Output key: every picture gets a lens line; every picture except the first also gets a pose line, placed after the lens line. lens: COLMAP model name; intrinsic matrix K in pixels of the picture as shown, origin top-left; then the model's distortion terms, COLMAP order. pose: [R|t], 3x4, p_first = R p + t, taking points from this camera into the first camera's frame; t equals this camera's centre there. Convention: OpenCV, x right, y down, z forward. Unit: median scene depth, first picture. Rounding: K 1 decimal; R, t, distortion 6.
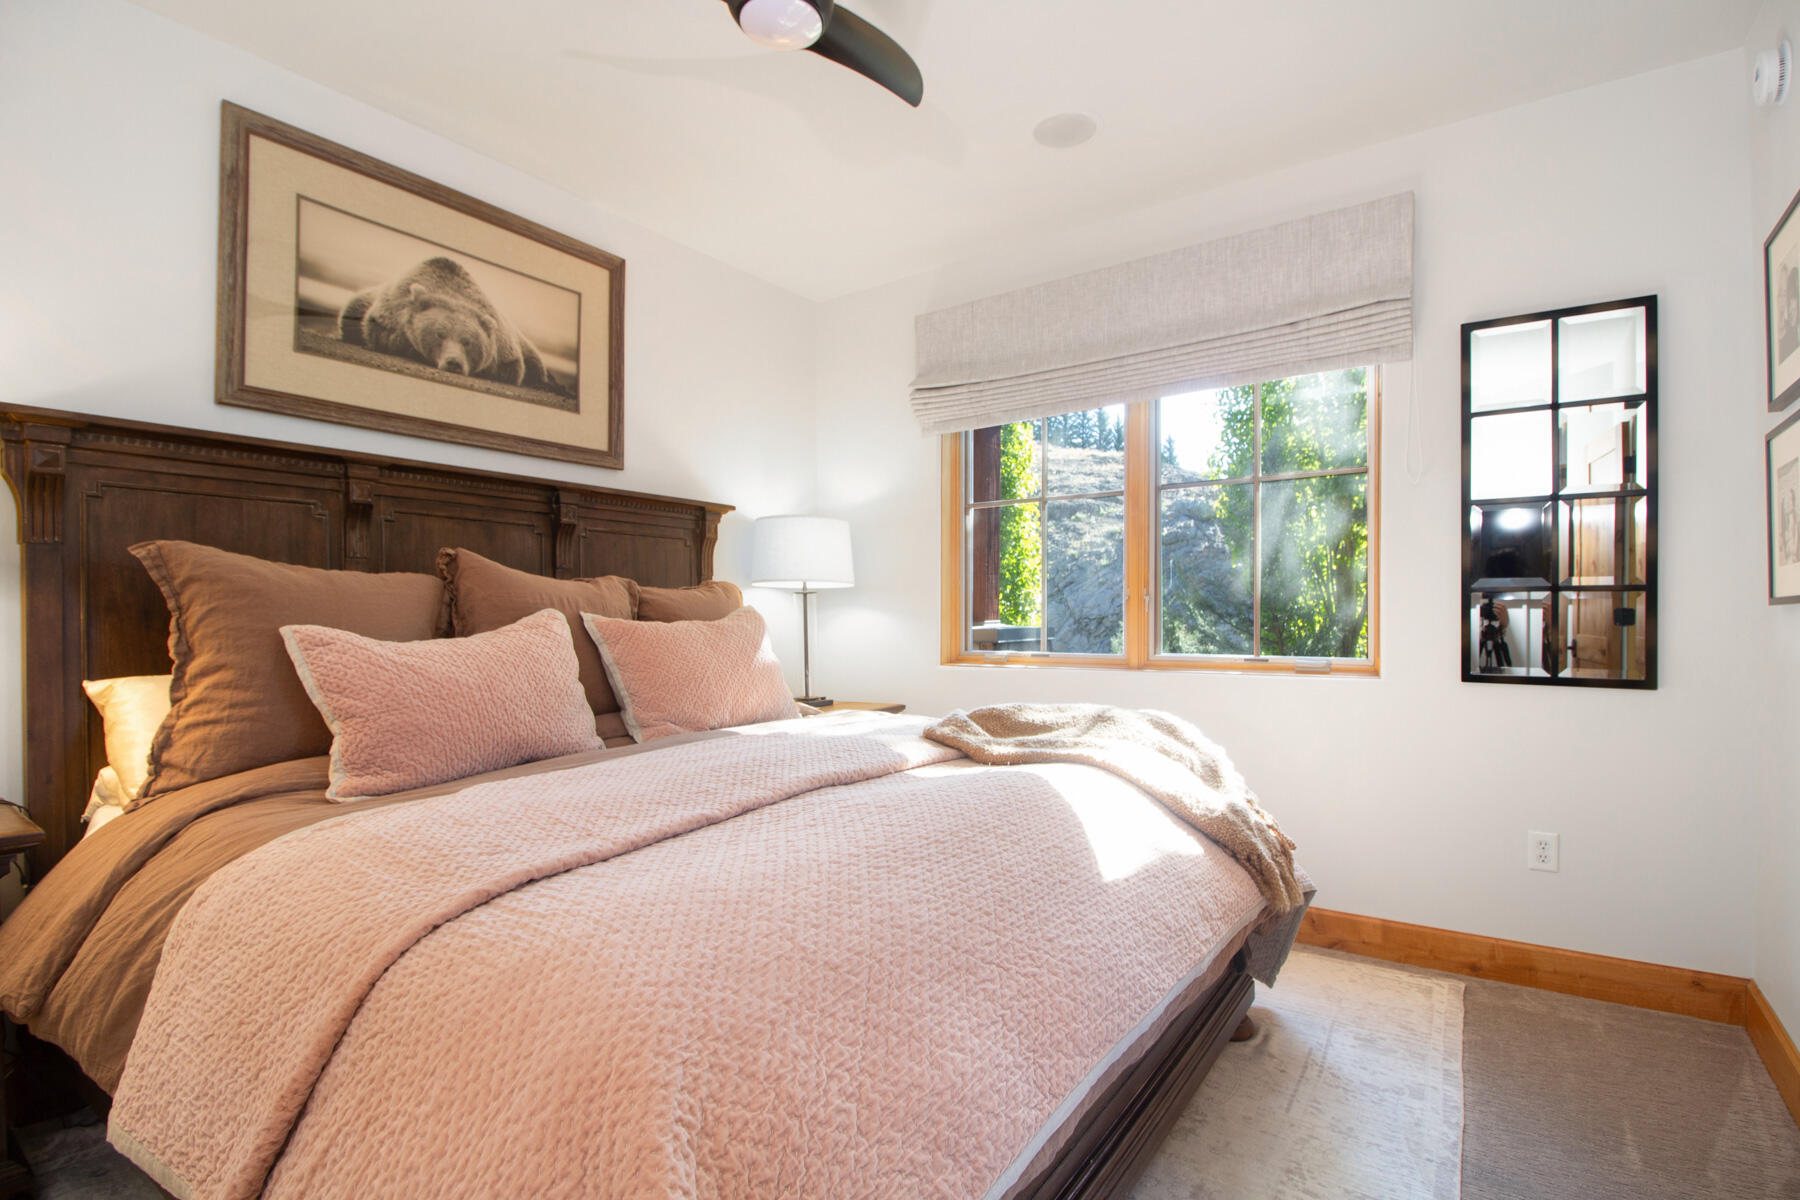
lens RADIAL K [[851.5, 0, 926.8], [0, 851.5, 603.4], [0, 0, 1]] dist [-0.000923, -0.011134]
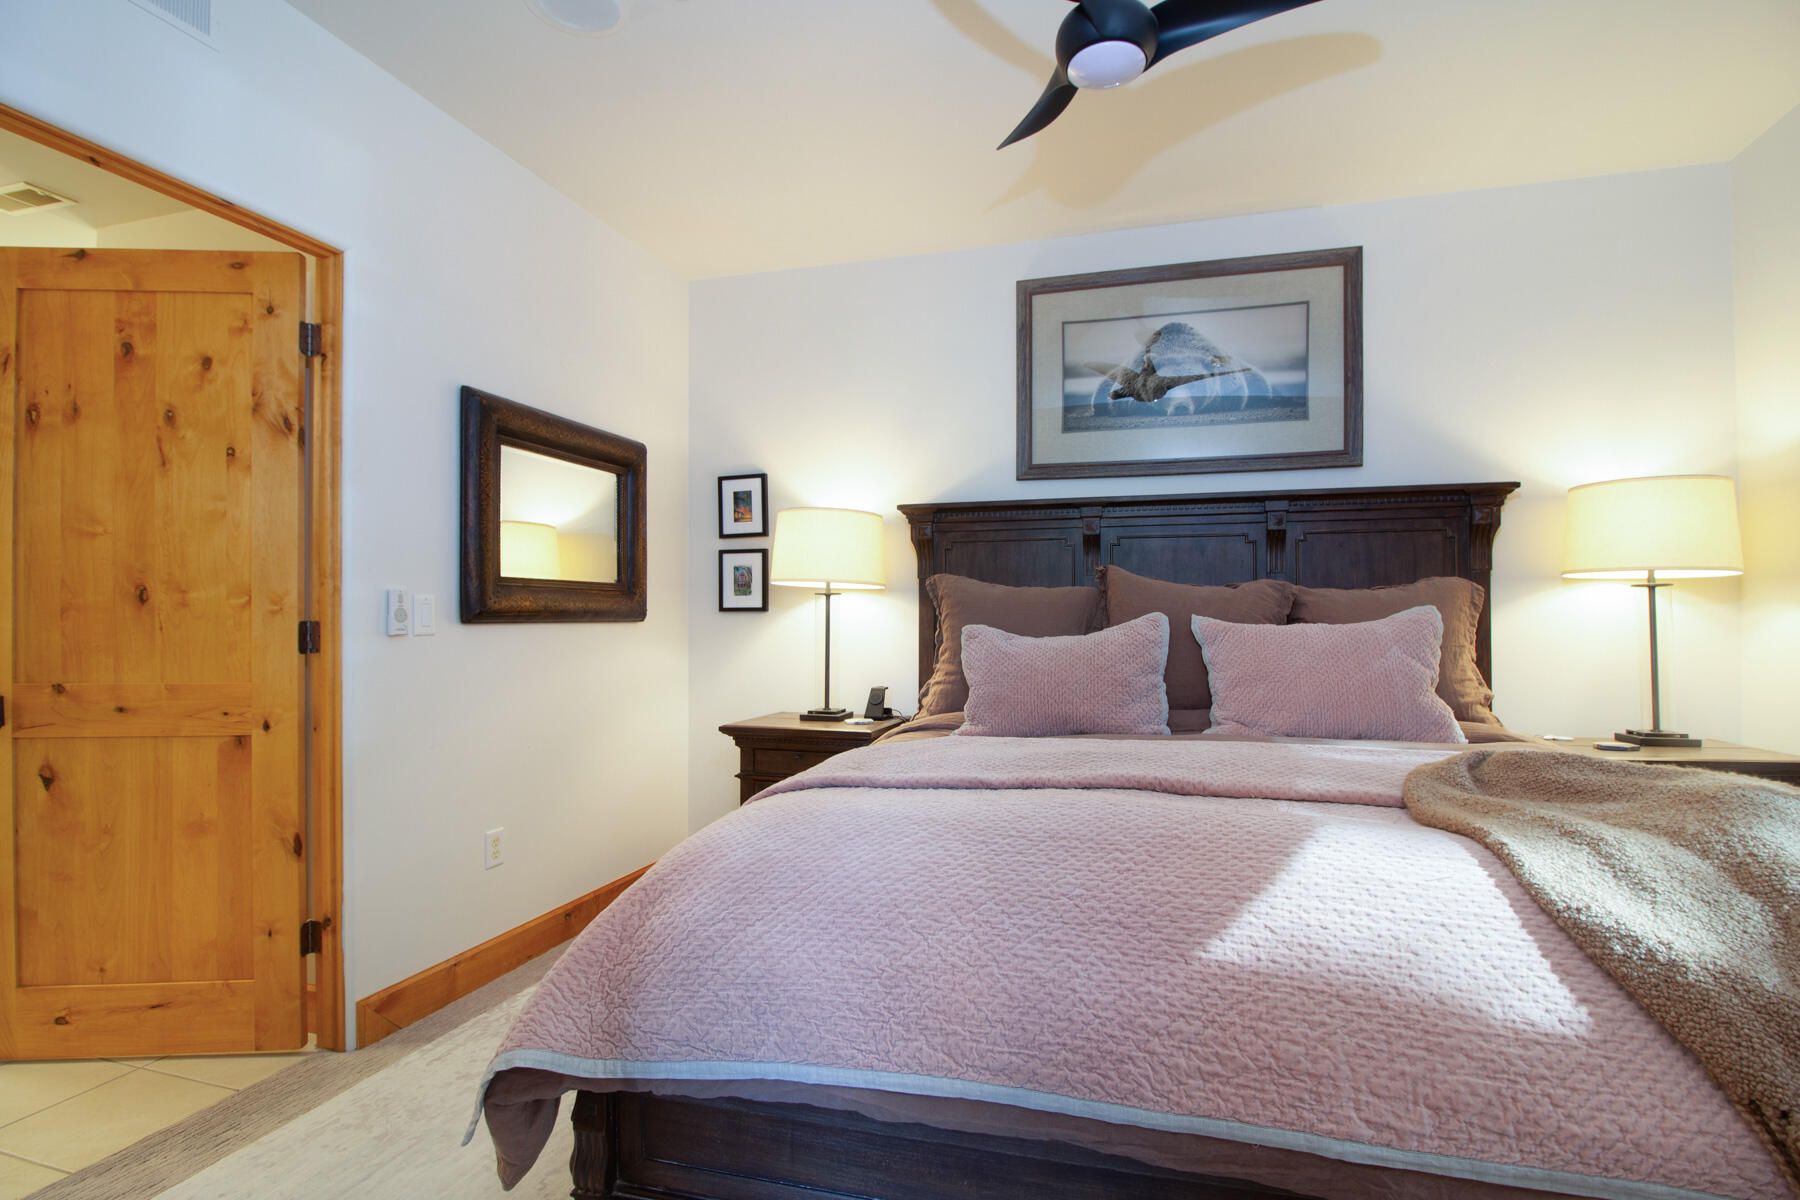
lens RADIAL K [[851.5, 0, 926.8], [0, 851.5, 603.4], [0, 0, 1]] dist [-0.000923, -0.011134]
pose [[0.338217, -0.014910, -0.940950, 0.446795], [0.014401, 0.999839, -0.010667, 0.001783], [0.940958, -0.009943, 0.338377, 0.252417]]
